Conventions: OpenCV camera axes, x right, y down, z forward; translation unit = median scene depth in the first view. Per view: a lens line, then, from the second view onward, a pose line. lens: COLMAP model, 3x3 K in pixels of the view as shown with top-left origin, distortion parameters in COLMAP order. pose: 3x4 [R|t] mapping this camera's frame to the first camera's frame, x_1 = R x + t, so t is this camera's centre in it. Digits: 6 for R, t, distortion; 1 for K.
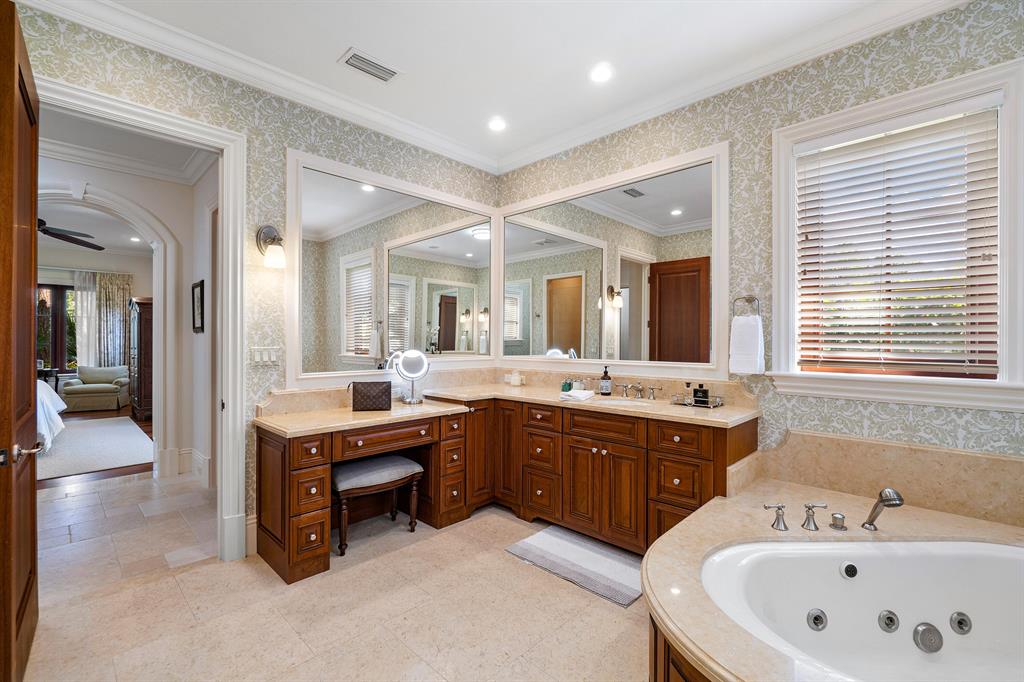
lens RADIAL K [[449.3, 0, 505.5], [0, 449.3, 341.1], [0, 0, 1]] dist [0.001434, 0.000209]
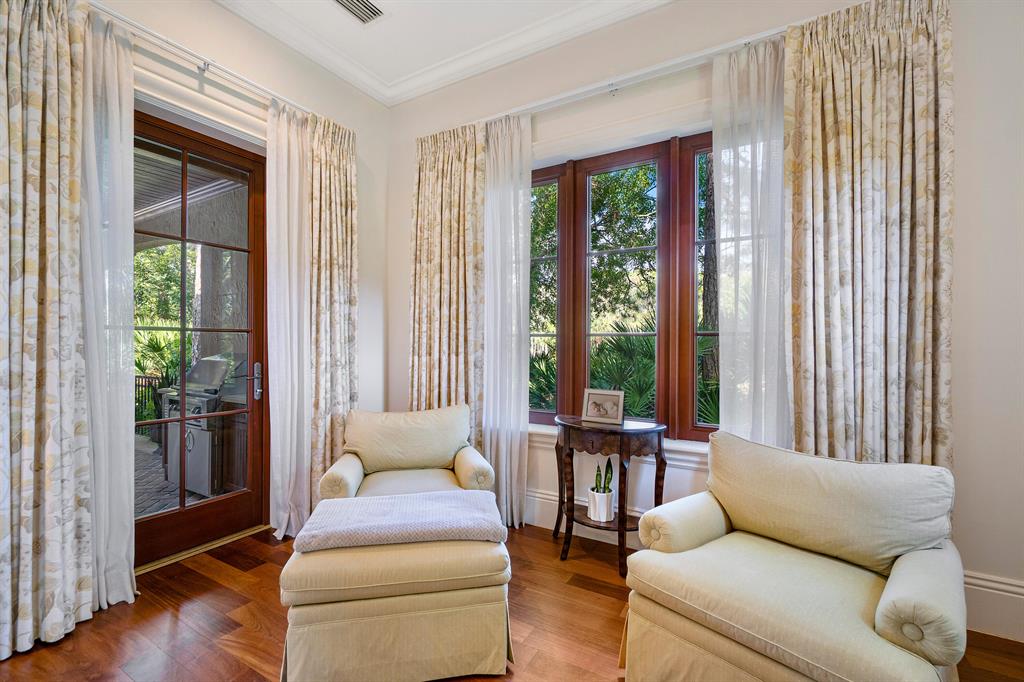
lens RADIAL K [[436.7, 0, 505.5], [0, 436.7, 347.0], [0, 0, 1]] dist [0.000402, 0.000173]
pose [[0.243675, 0.002669, -0.969853, -0.723573], [-0.001654, 0.999996, 0.002336, 0.011503], [0.969856, 0.001035, 0.243678, 0.803137]]
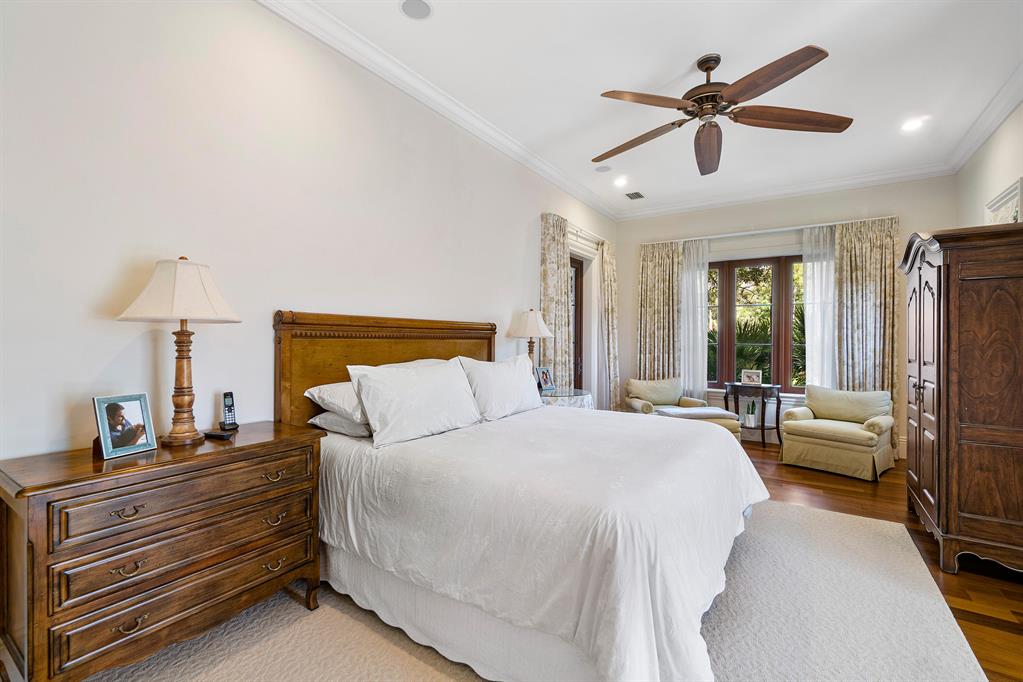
lens RADIAL K [[448.8, 0, 505.0], [0, 448.8, 341.1], [0, 0, 1]] dist [0.001434, 0.000209]
pose [[0.196137, 0.001890, -0.980575, -0.424112], [-0.005180, 0.999986, 0.000891, -0.000799], [0.980563, 0.004904, 0.196144, 0.468597]]
